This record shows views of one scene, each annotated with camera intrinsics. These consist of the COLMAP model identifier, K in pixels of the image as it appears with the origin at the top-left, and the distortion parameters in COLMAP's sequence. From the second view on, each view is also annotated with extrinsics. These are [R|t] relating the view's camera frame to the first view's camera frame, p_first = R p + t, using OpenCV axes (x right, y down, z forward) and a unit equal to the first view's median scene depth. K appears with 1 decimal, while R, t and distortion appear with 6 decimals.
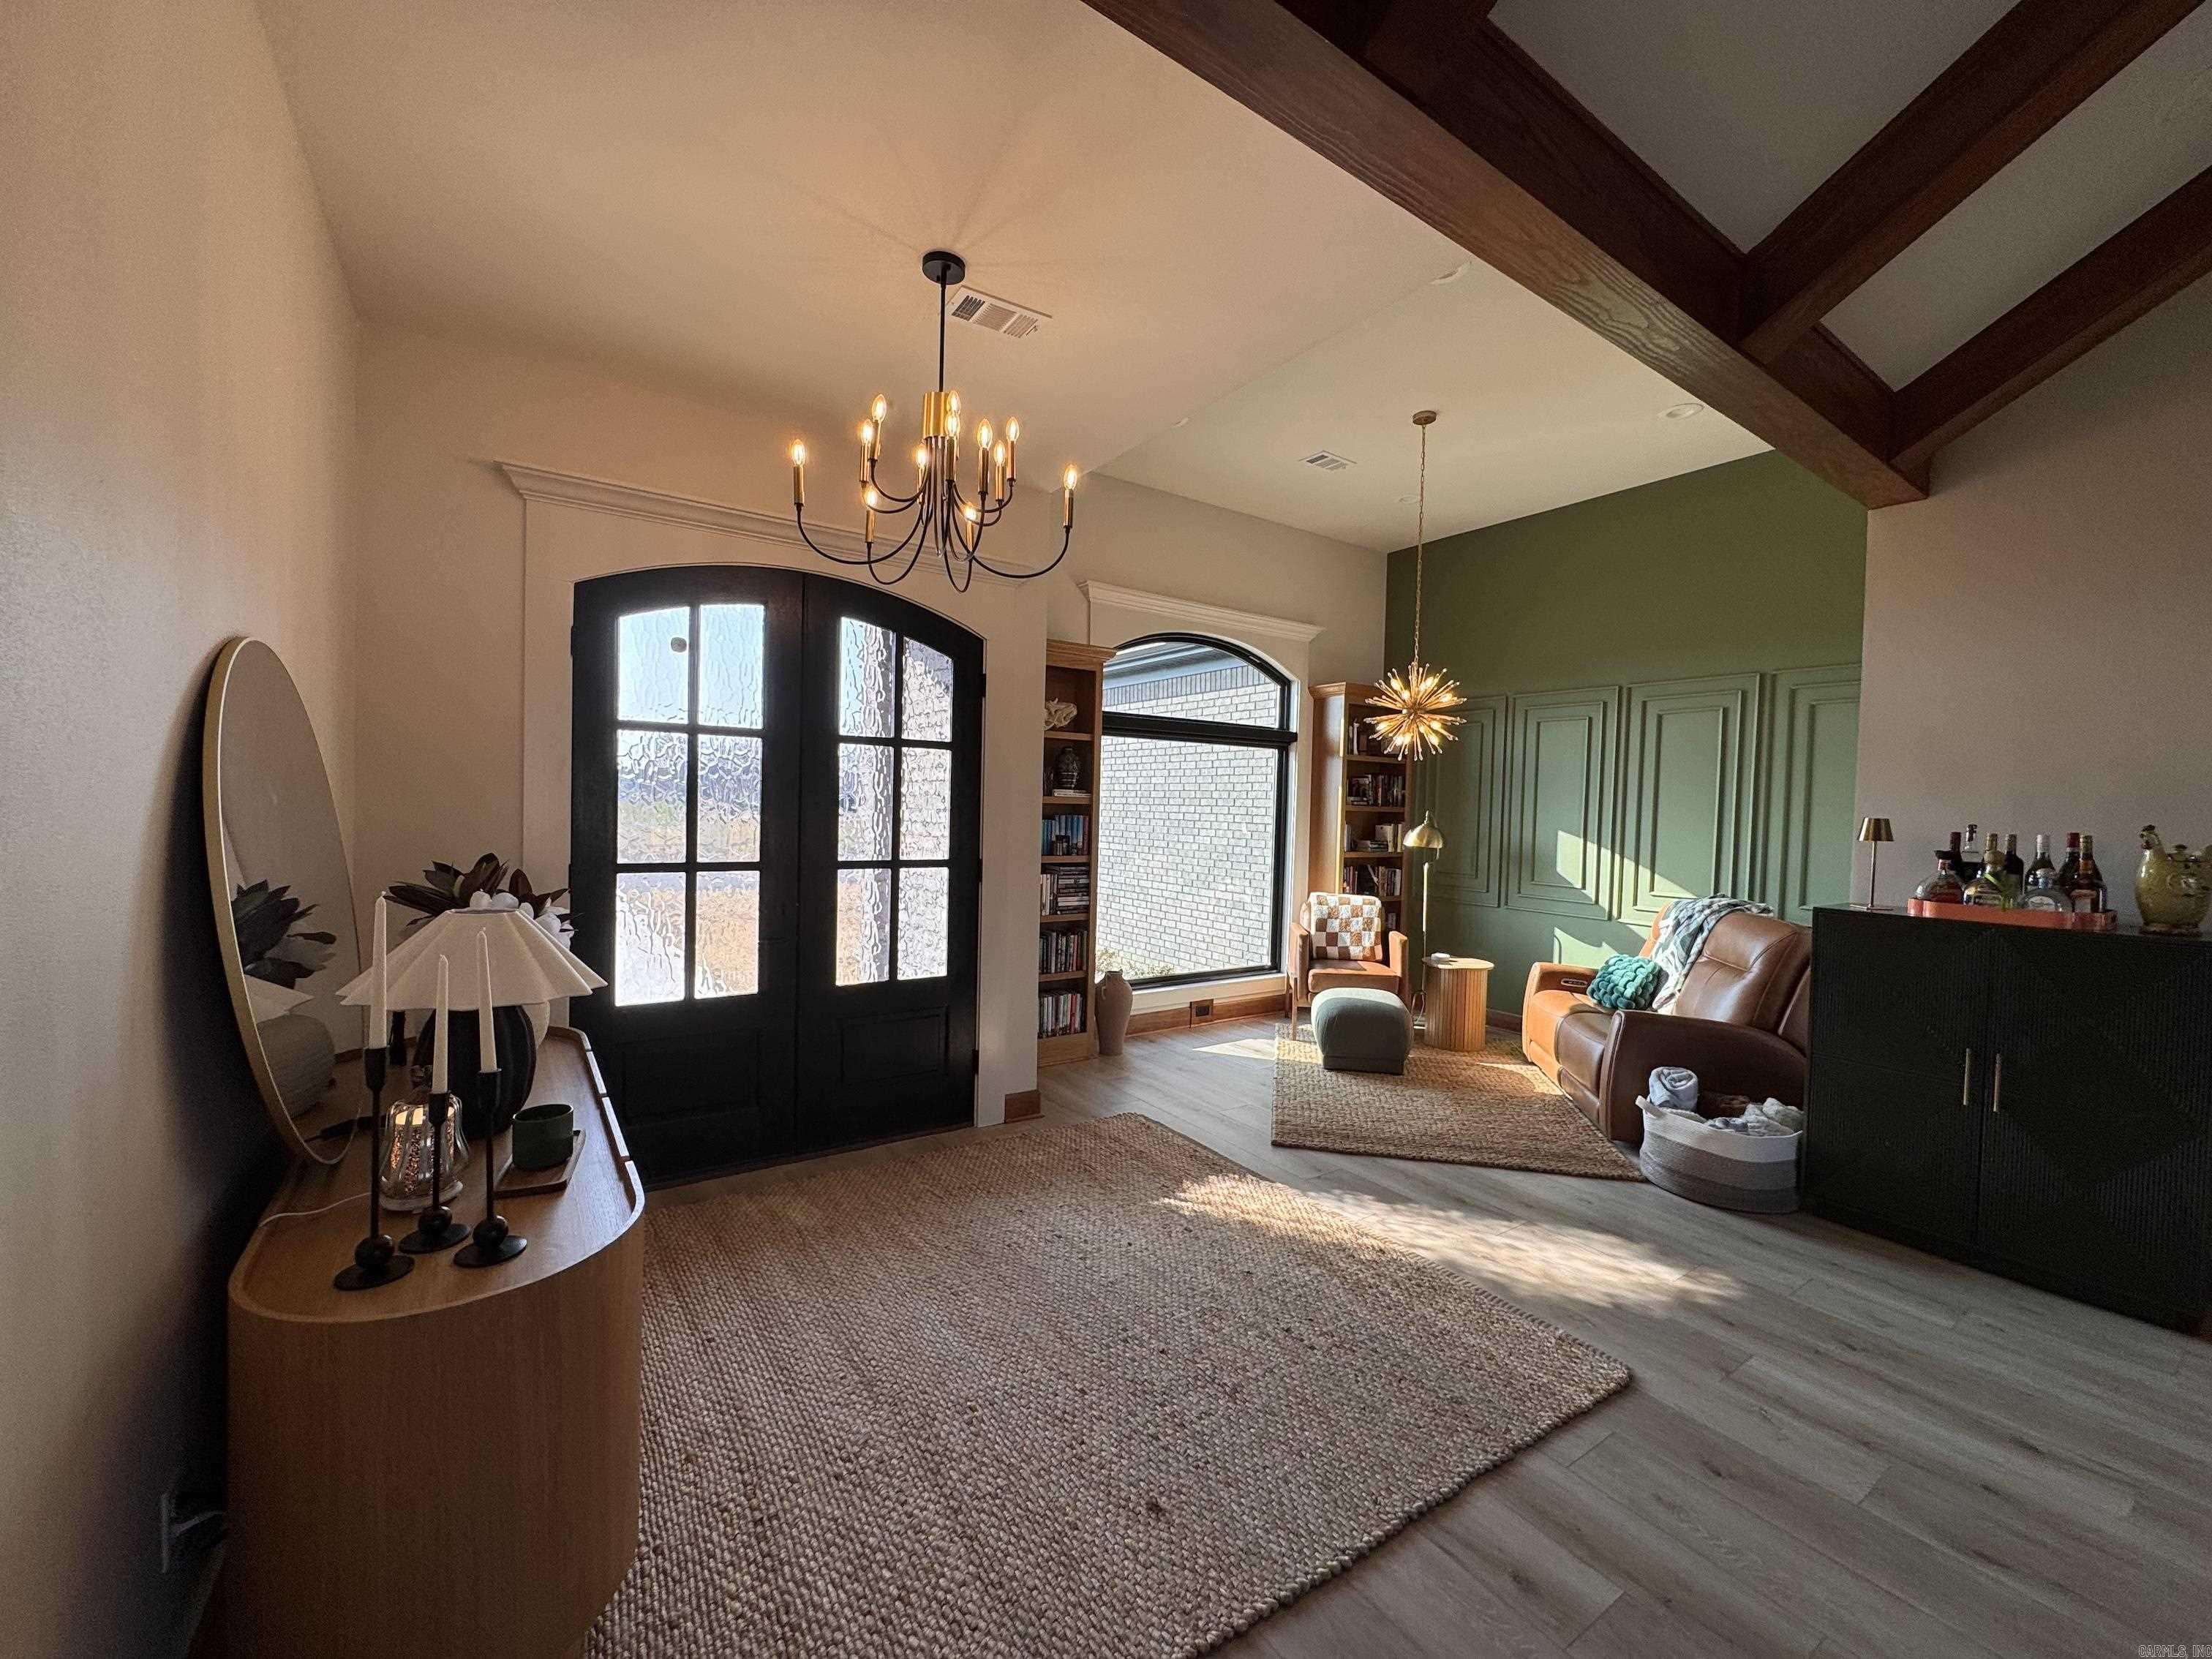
lens RADIAL K [[884.3, 0, 1104.4], [0, 884.3, 830.4], [0, 0, 1]] dist [-0.005212, 0.000678]
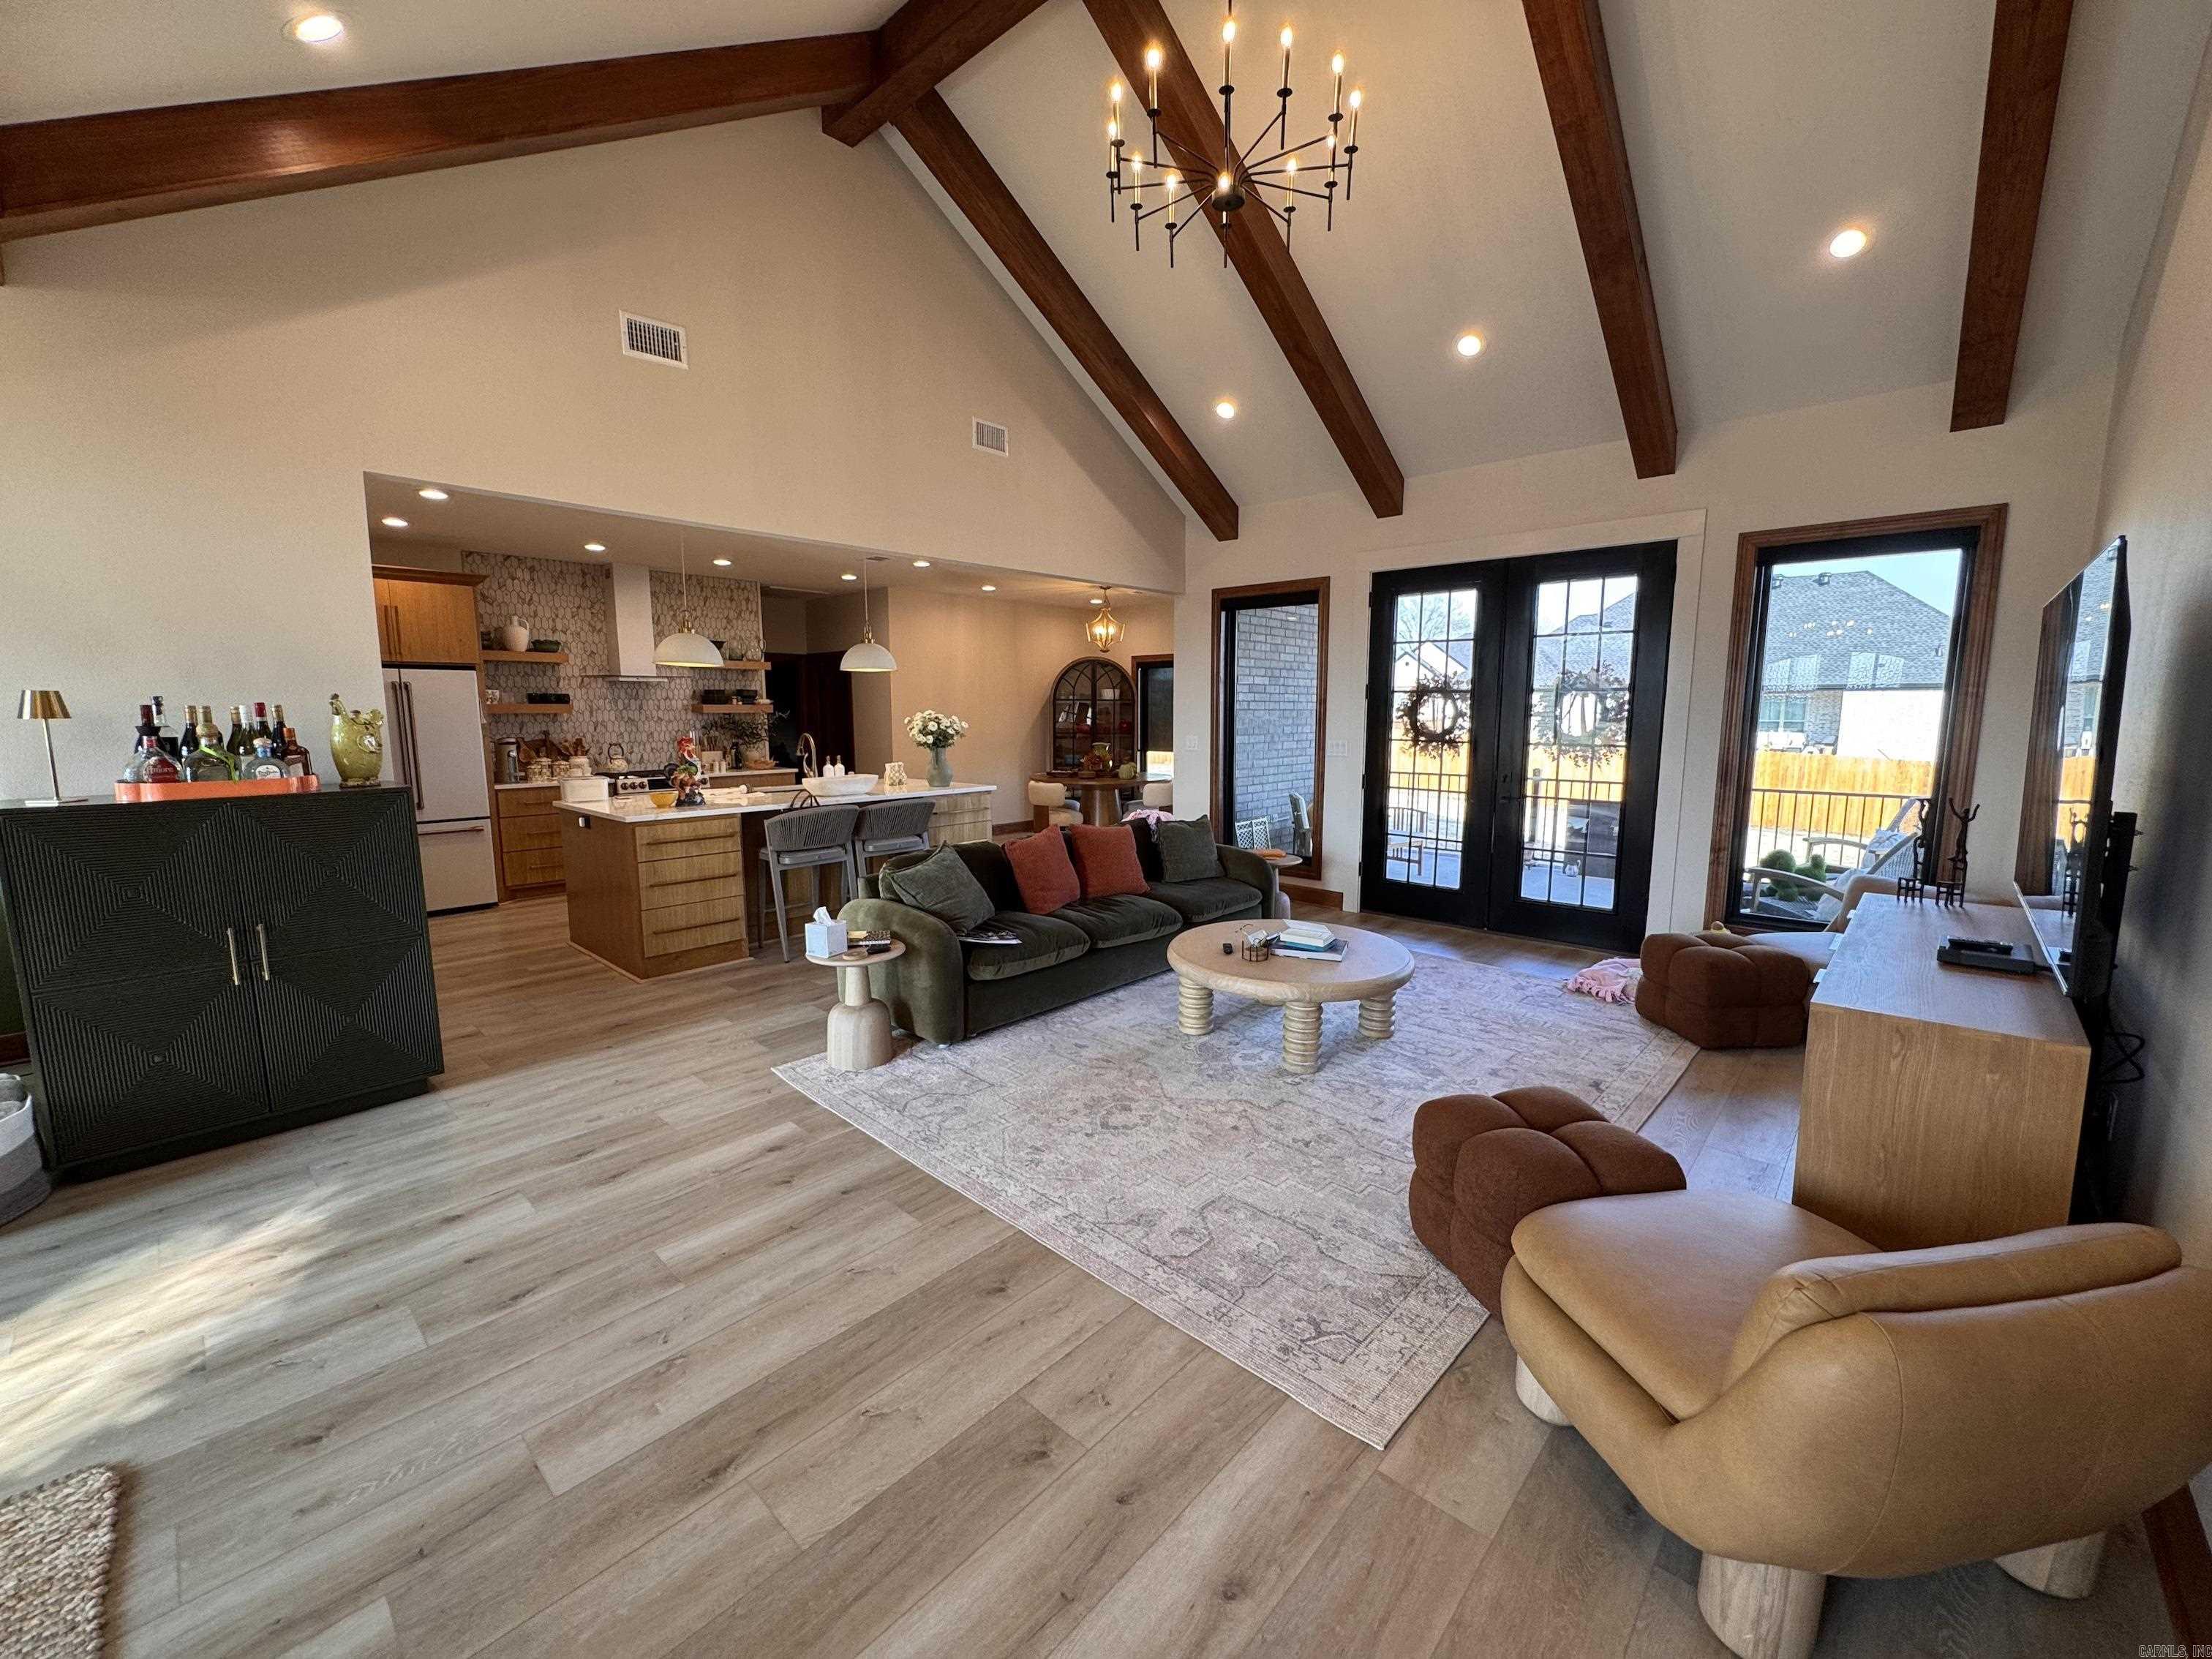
lens RADIAL K [[884.3, 0, 1109.4], [0, 884.3, 826.3], [0, 0, 1]] dist [-0.005212, 0.000678]
pose [[-0.231397, -0.156363, 0.960211, -0.142135], [0.021490, 0.985937, 0.165731, -0.003580], [-0.972622, 0.058985, -0.224782, 0.230599]]
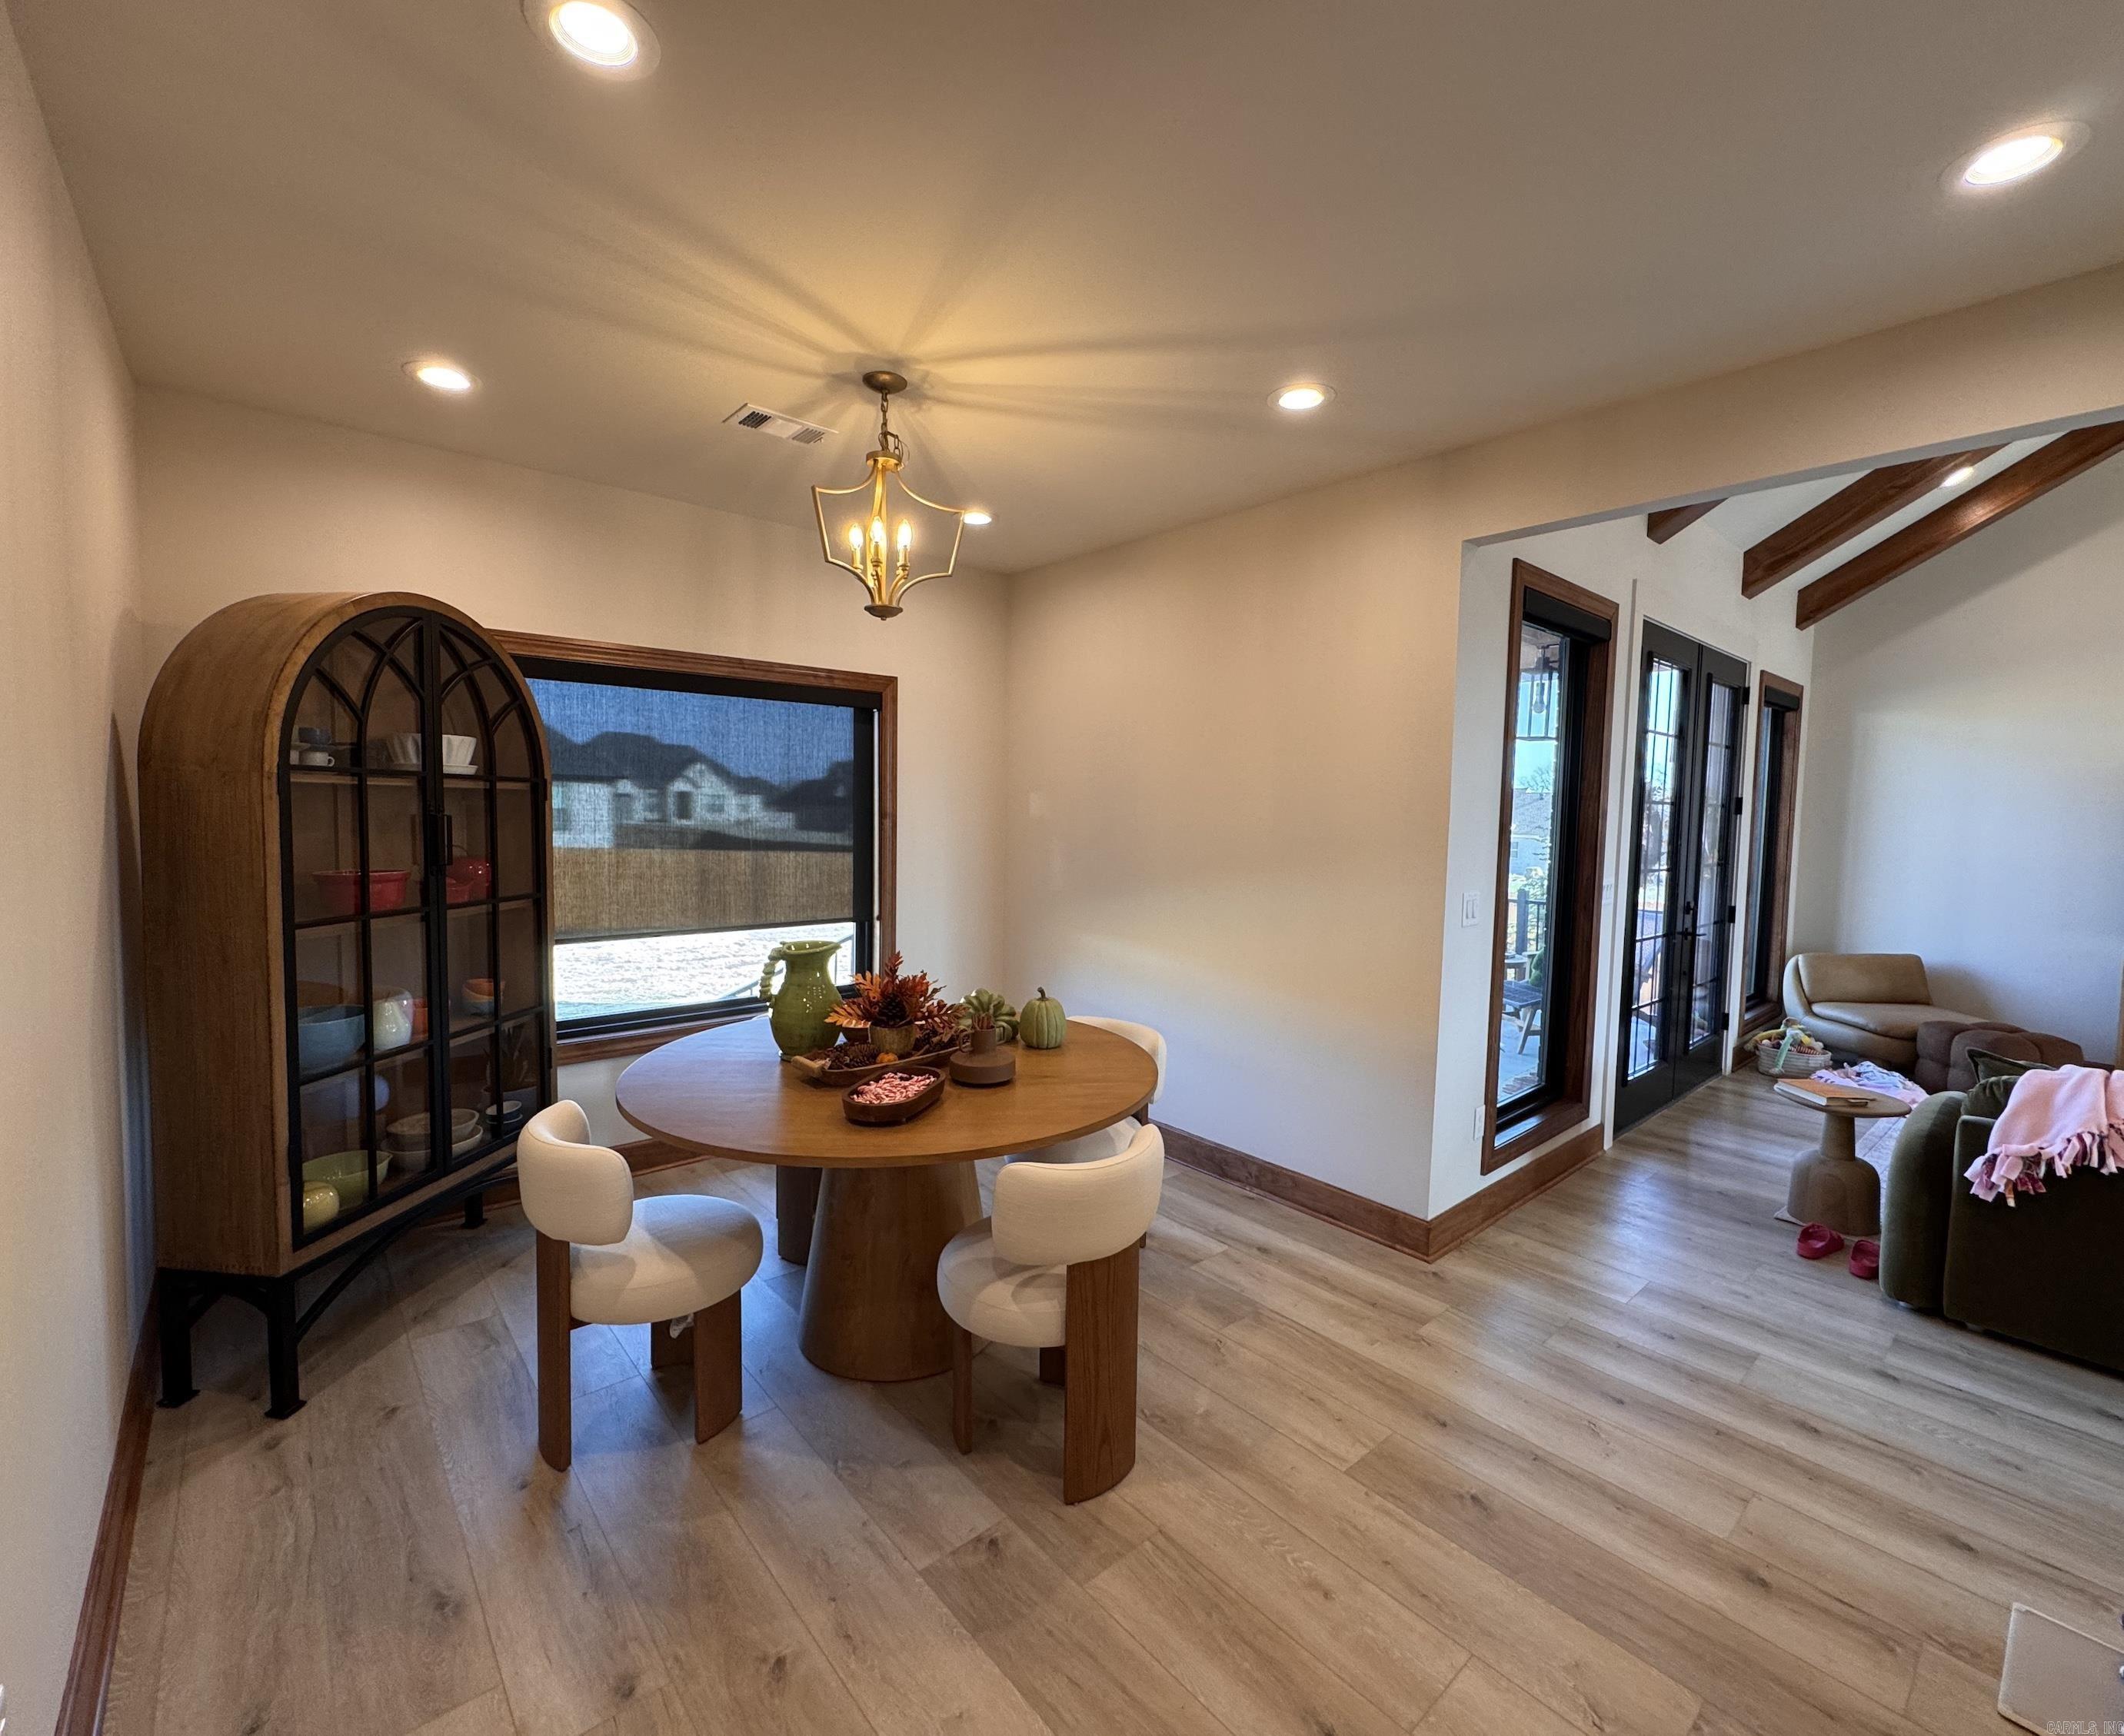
lens RADIAL K [[934.5, 0, 1066.3], [0, 934.5, 861.7], [0, 0, 1]] dist [-0.007077, 0.001593]
pose [[-0.991028, -0.038004, -0.128140, 2.392922], [-0.049173, 0.995153, 0.085156, 0.051054], [0.124283, 0.090693, -0.988093, 0.405114]]
